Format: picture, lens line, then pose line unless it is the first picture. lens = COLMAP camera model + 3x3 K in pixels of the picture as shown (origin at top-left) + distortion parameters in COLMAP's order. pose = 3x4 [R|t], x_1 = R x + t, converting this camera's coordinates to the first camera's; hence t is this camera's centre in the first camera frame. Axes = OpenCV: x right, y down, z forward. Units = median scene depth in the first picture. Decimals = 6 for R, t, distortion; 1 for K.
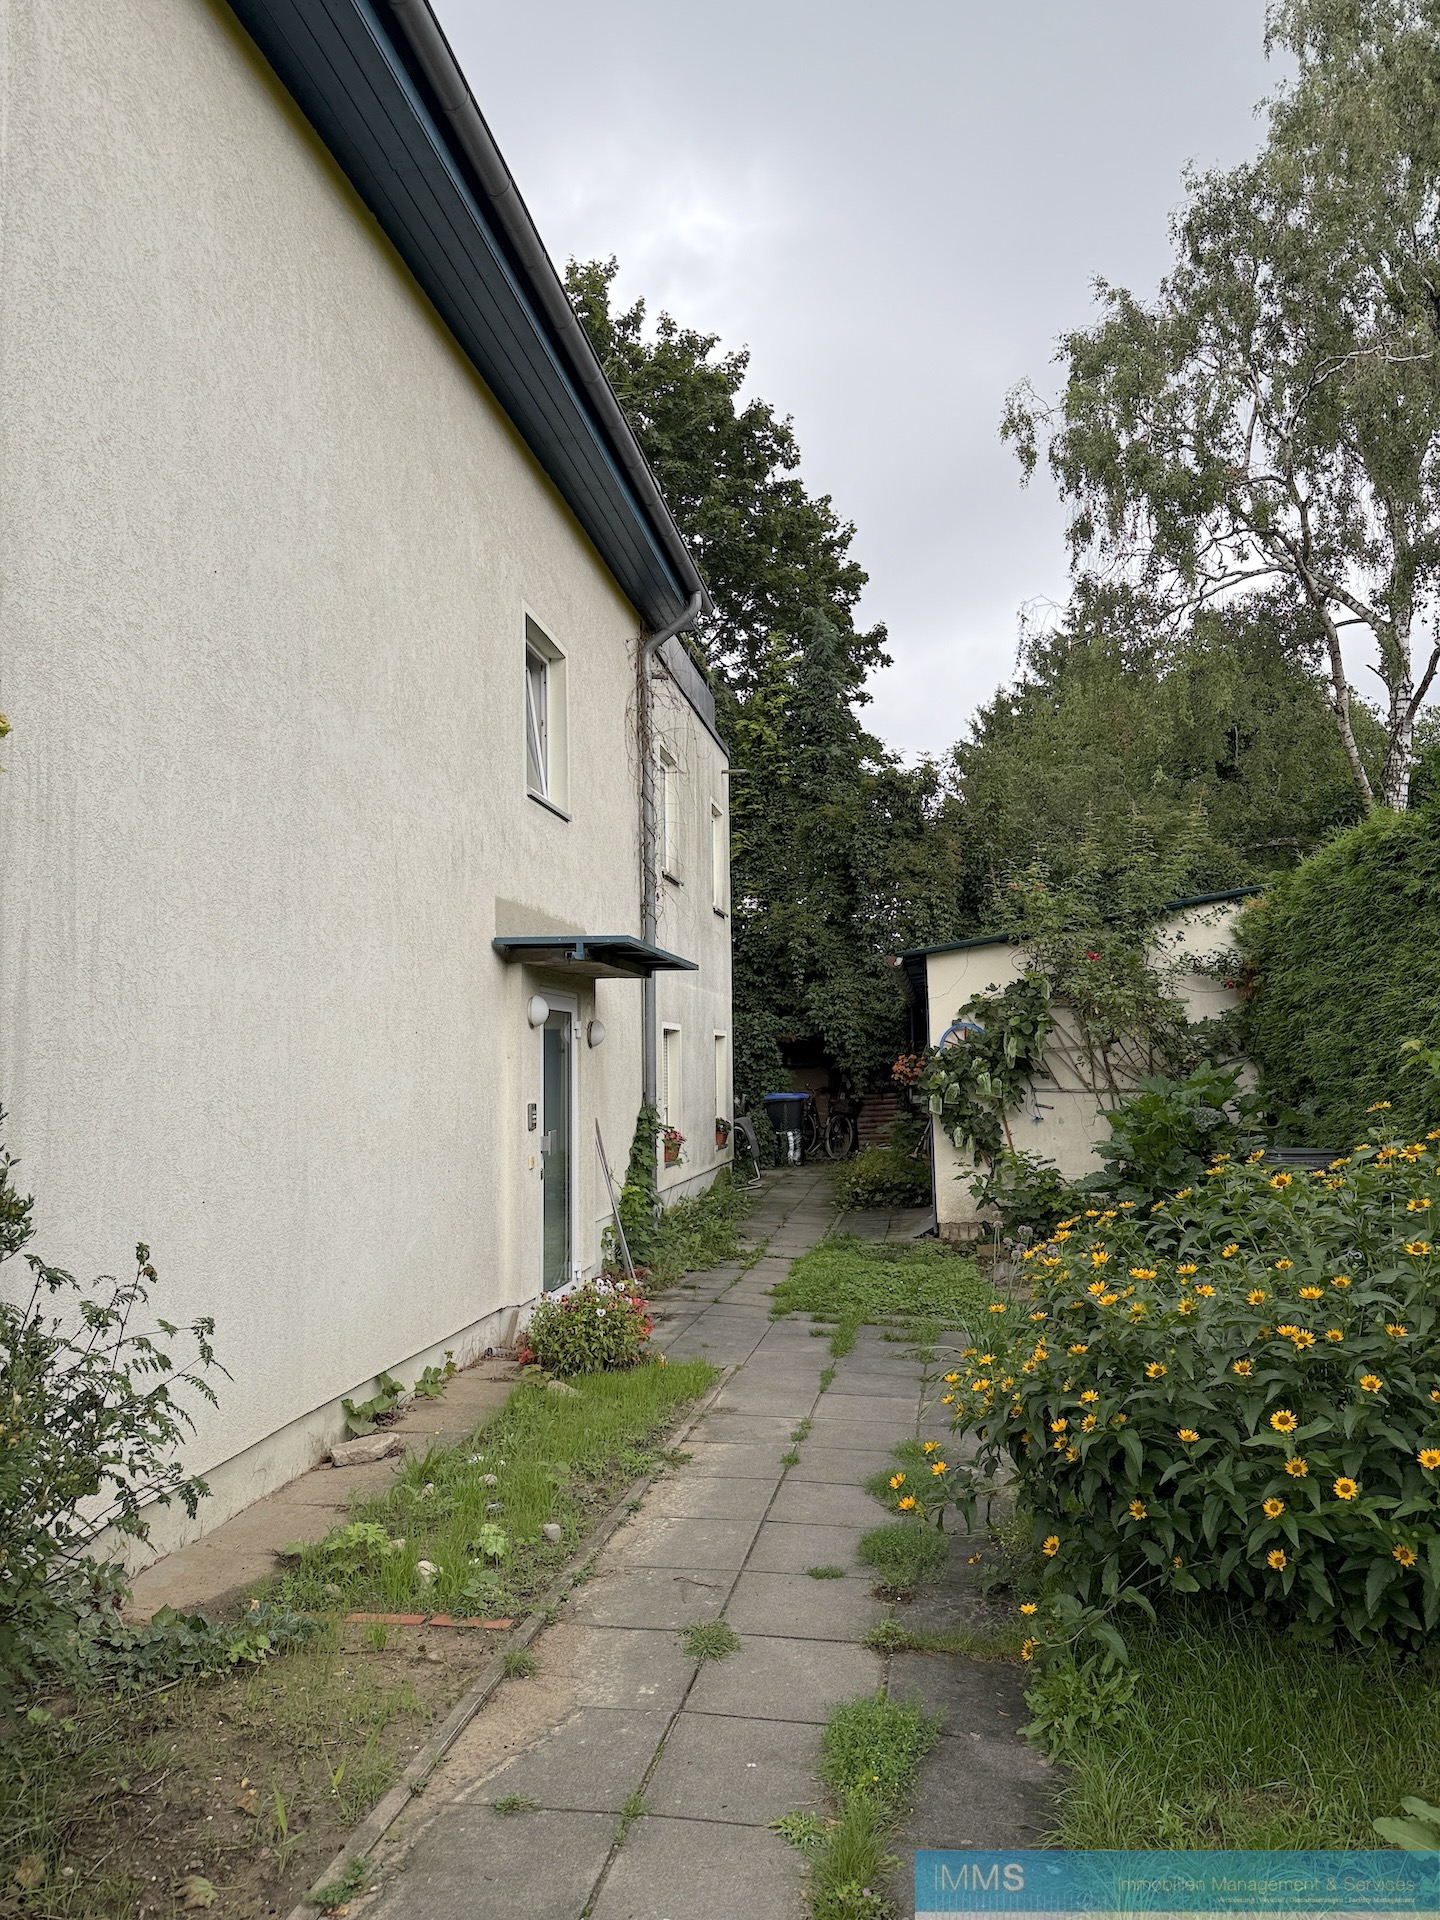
lens RADIAL K [[1235.9, 0, 722.6], [0, 1235.9, 948.3], [0, 0, 1]] dist [0.071712, -0.172491]
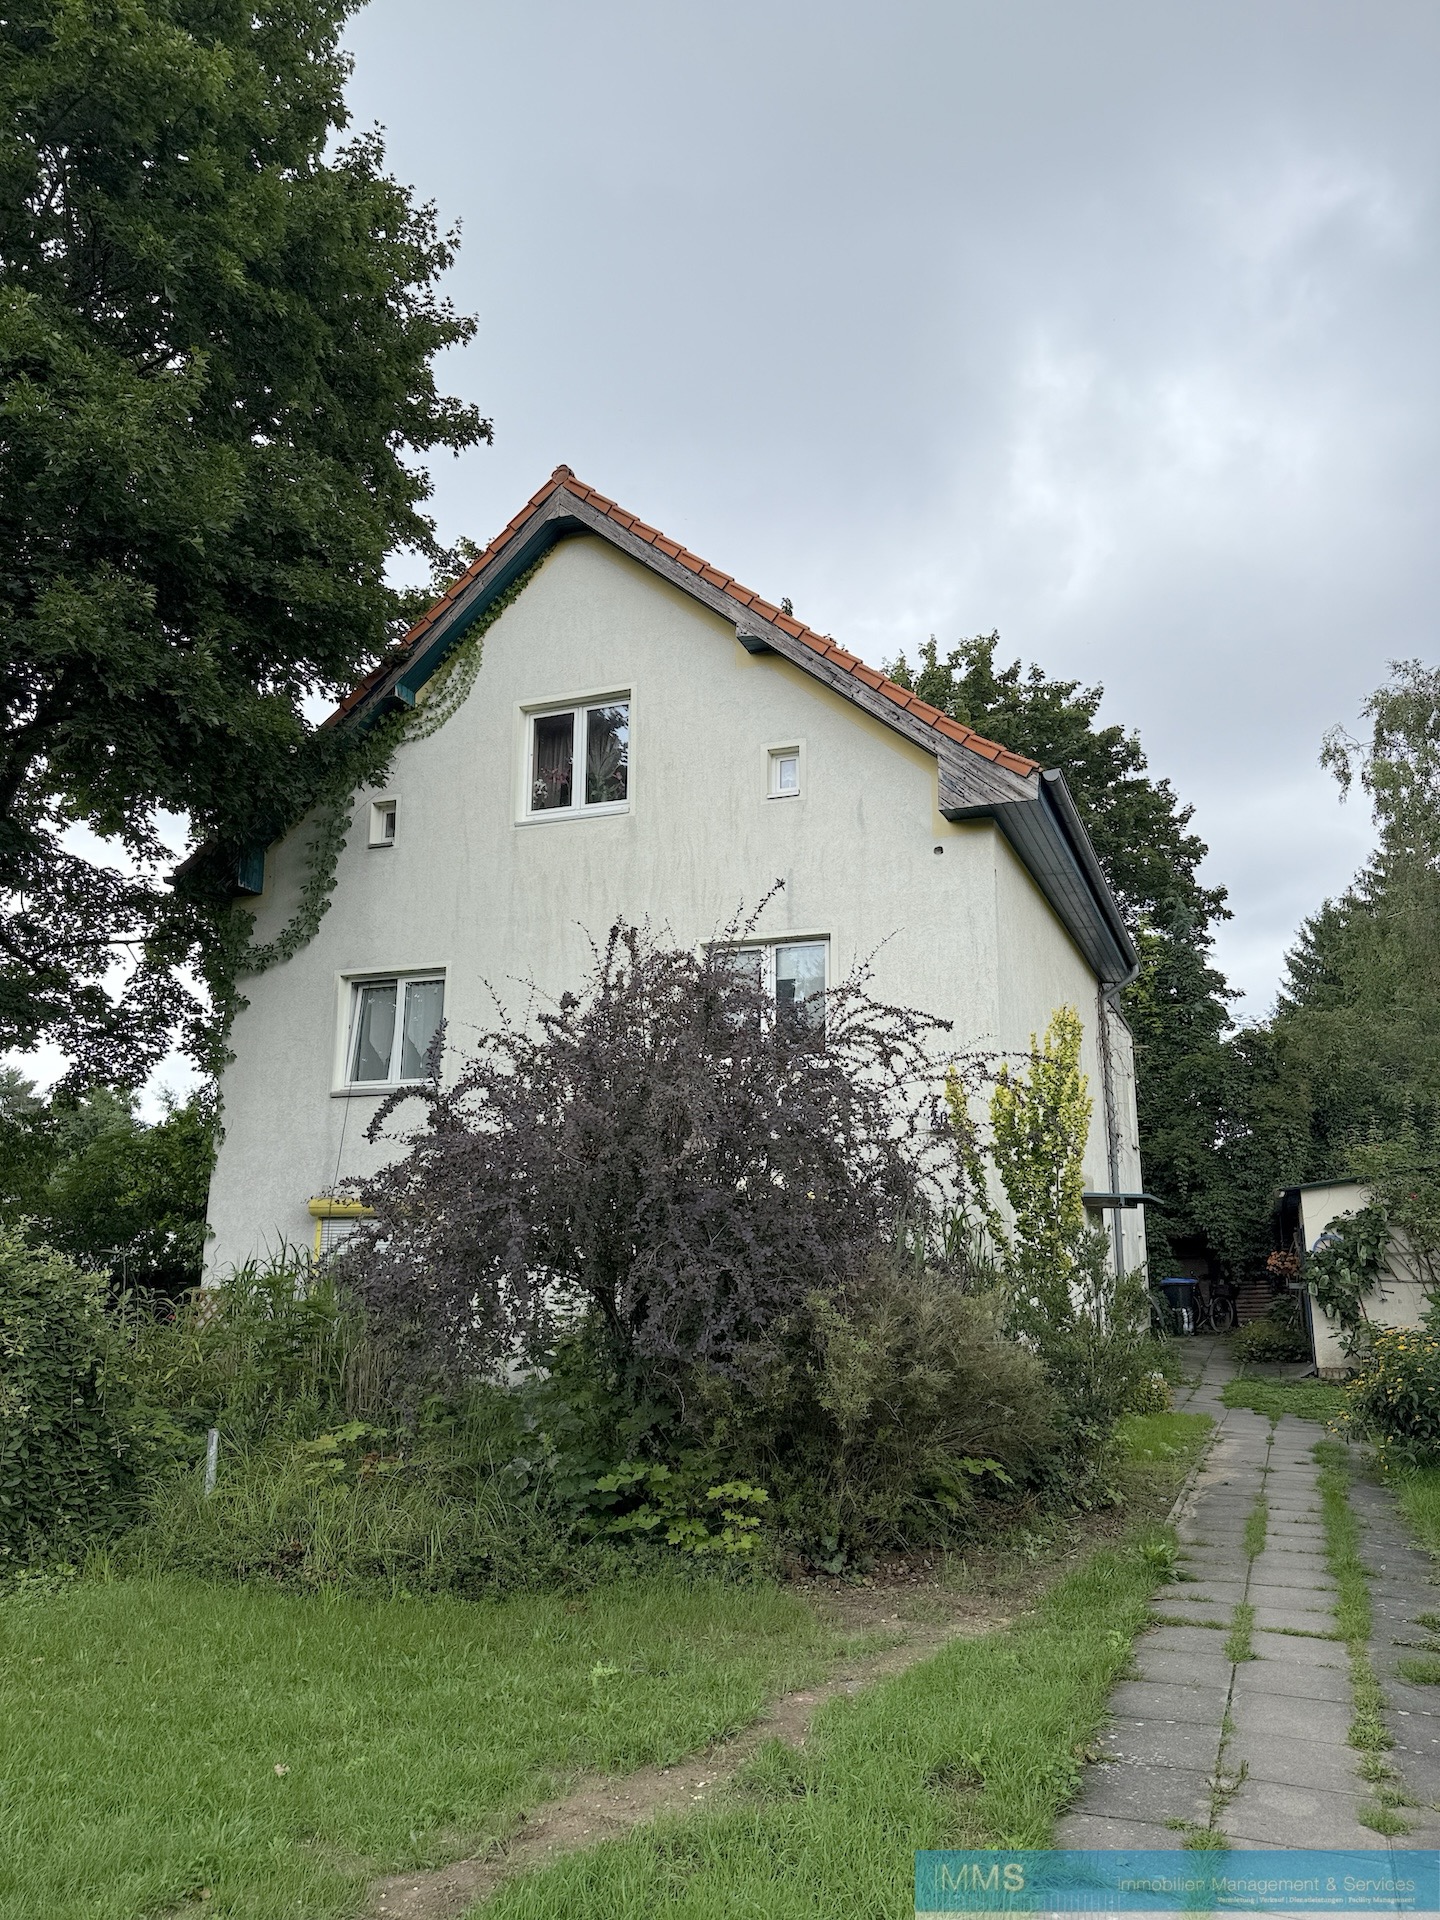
lens RADIAL K [[1235.9, 0, 722.6], [0, 1235.9, 948.3], [0, 0, 1]] dist [0.071712, -0.172491]
pose [[0.972442, -0.029867, -0.231223, -0.103012], [-0.001897, 0.990714, -0.135949, -0.049379], [0.233137, 0.132641, 0.963355, -0.430966]]
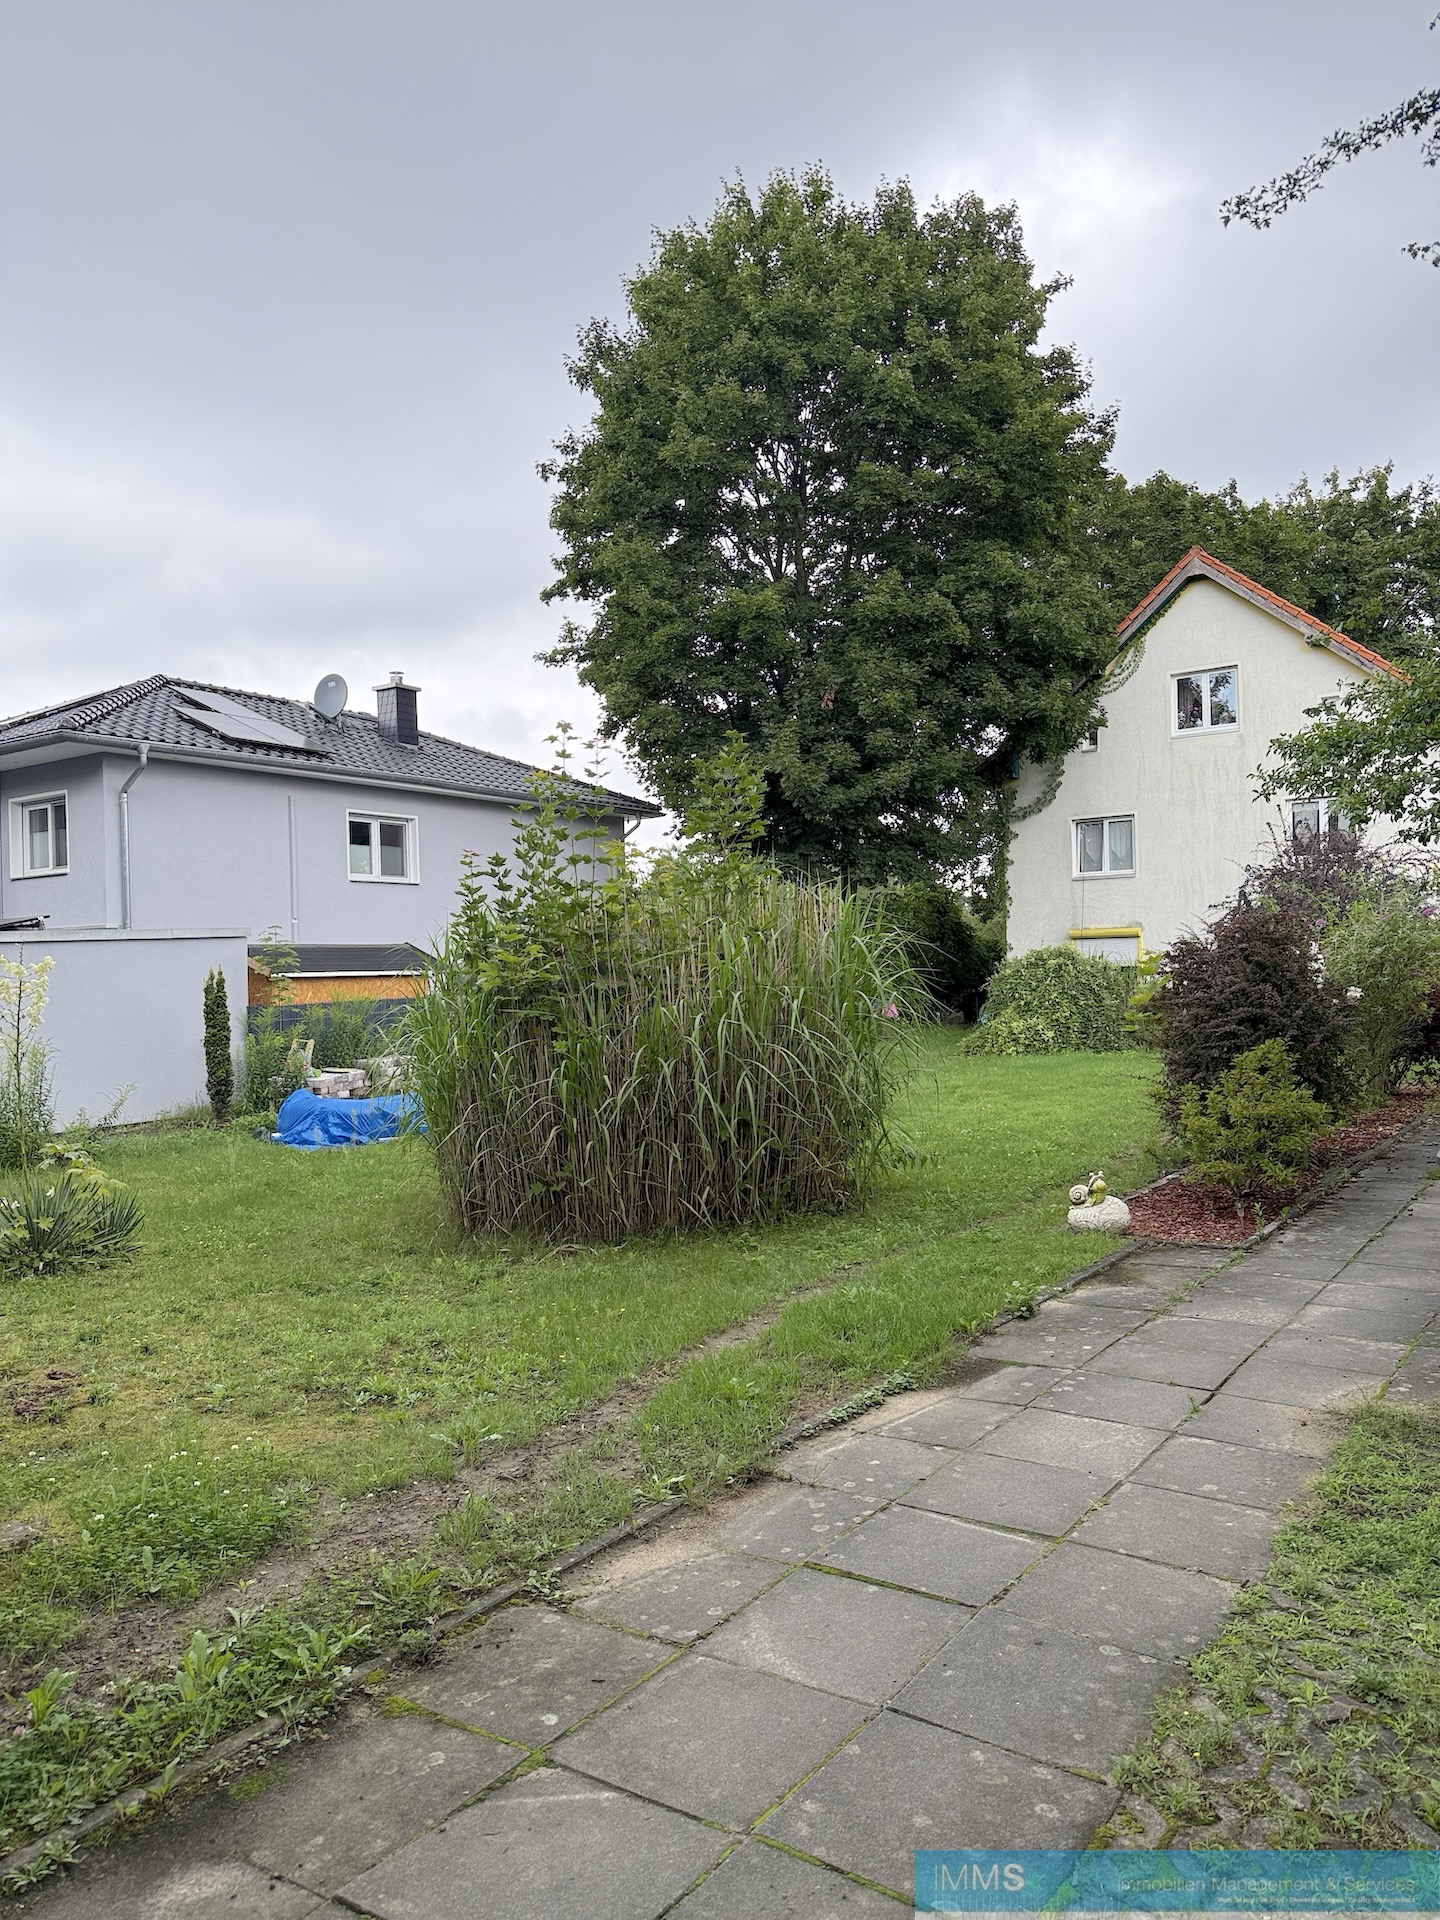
lens RADIAL K [[1346.9, 0, 727.2], [0, 1346.9, 968.0], [0, 0, 1]] dist [0.146958, -0.251757]
pose [[0.910019, -0.010922, -0.414423, -0.193688], [0.040057, 0.997292, 0.061677, -0.071998], [0.412628, -0.072728, 0.907992, -1.340617]]
